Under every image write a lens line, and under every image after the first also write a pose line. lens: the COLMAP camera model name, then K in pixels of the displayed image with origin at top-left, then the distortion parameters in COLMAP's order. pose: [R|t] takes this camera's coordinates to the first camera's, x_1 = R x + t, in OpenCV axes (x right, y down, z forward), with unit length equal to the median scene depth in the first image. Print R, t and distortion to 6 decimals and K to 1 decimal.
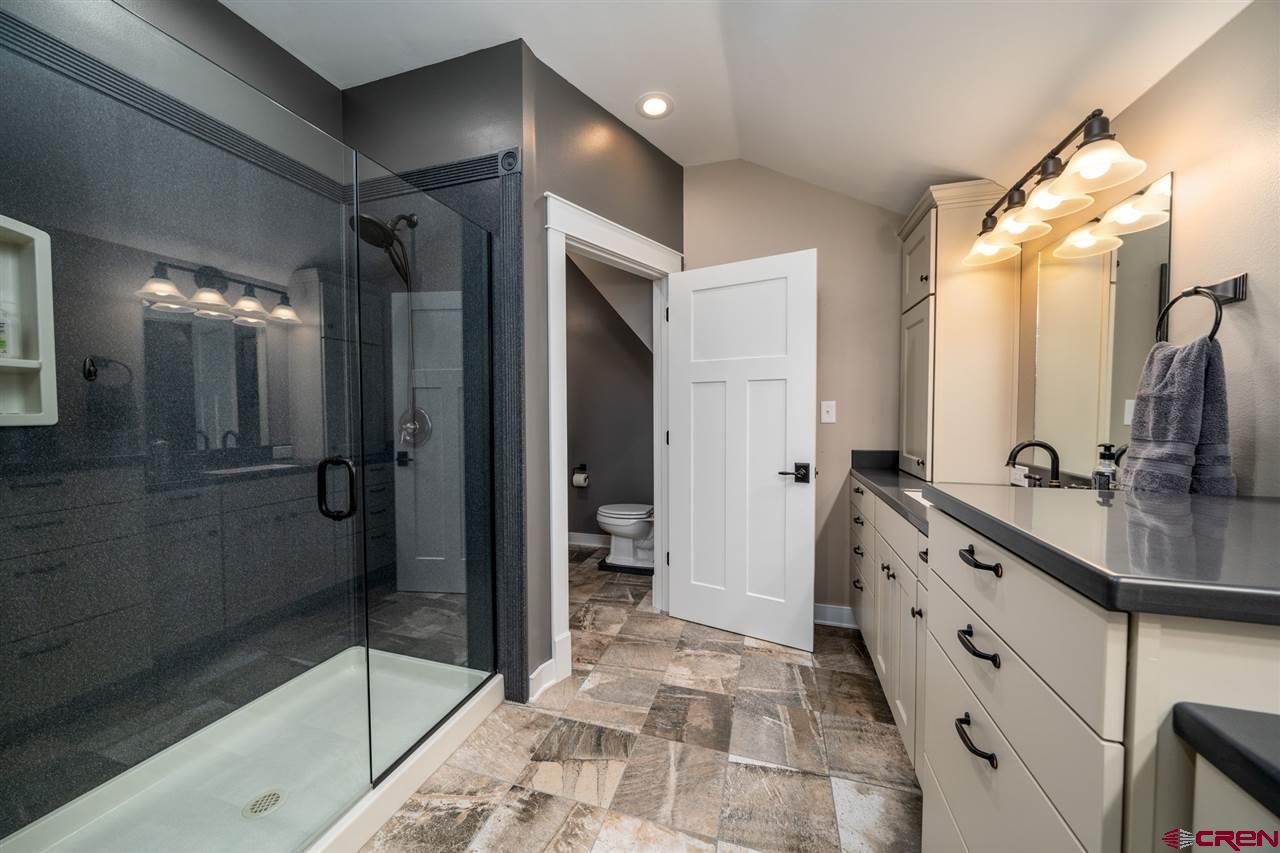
lens RADIAL K [[446.2, 0, 635.4], [0, 446.2, 424.8], [0, 0, 1]] dist [-0.006176, 0.000560]
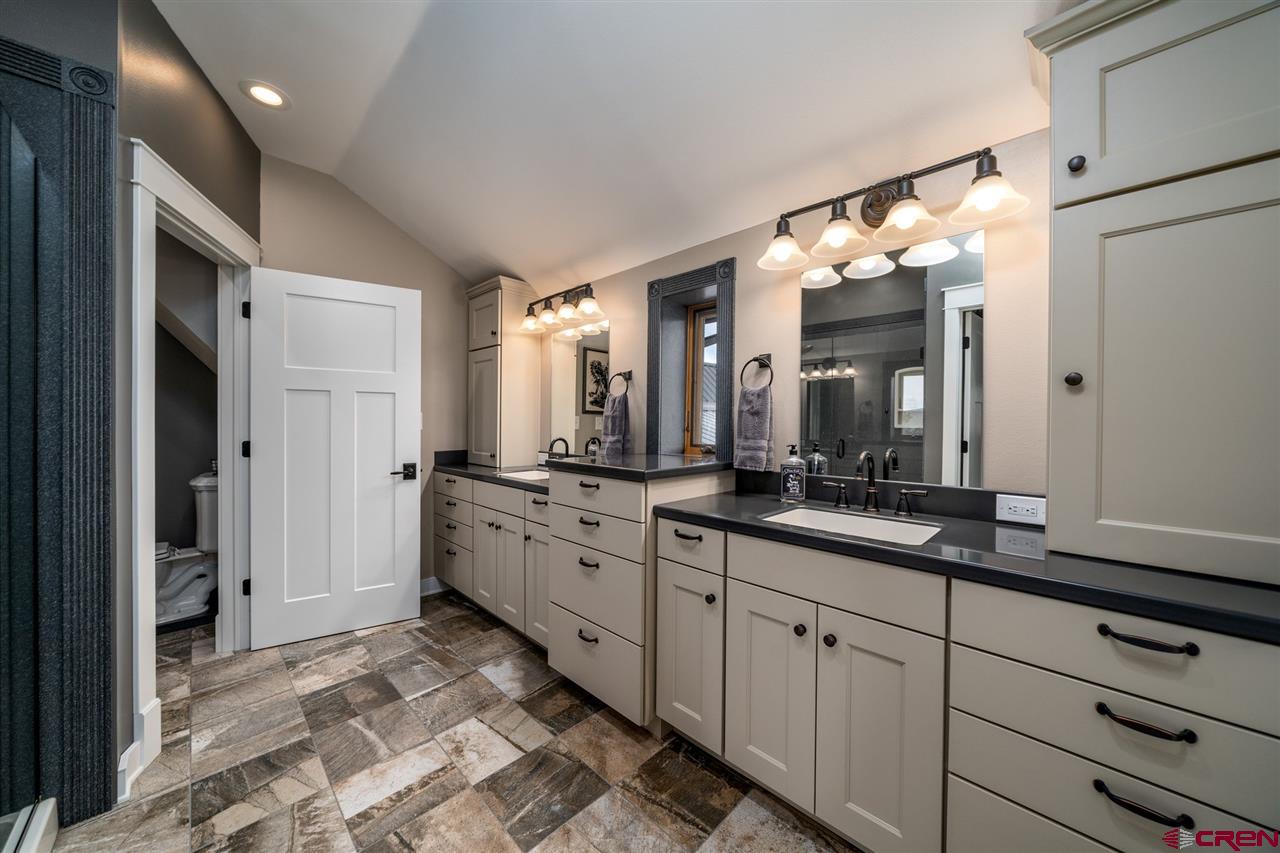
lens RADIAL K [[446.2, 0, 636.7], [0, 446.2, 425.2], [0, 0, 1]] dist [-0.006176, 0.000560]
pose [[0.469765, -0.000808, 0.882791, -0.466916], [0.018605, 0.999787, -0.008985, 0.005644], [-0.882596, 0.020645, 0.469679, -0.132327]]
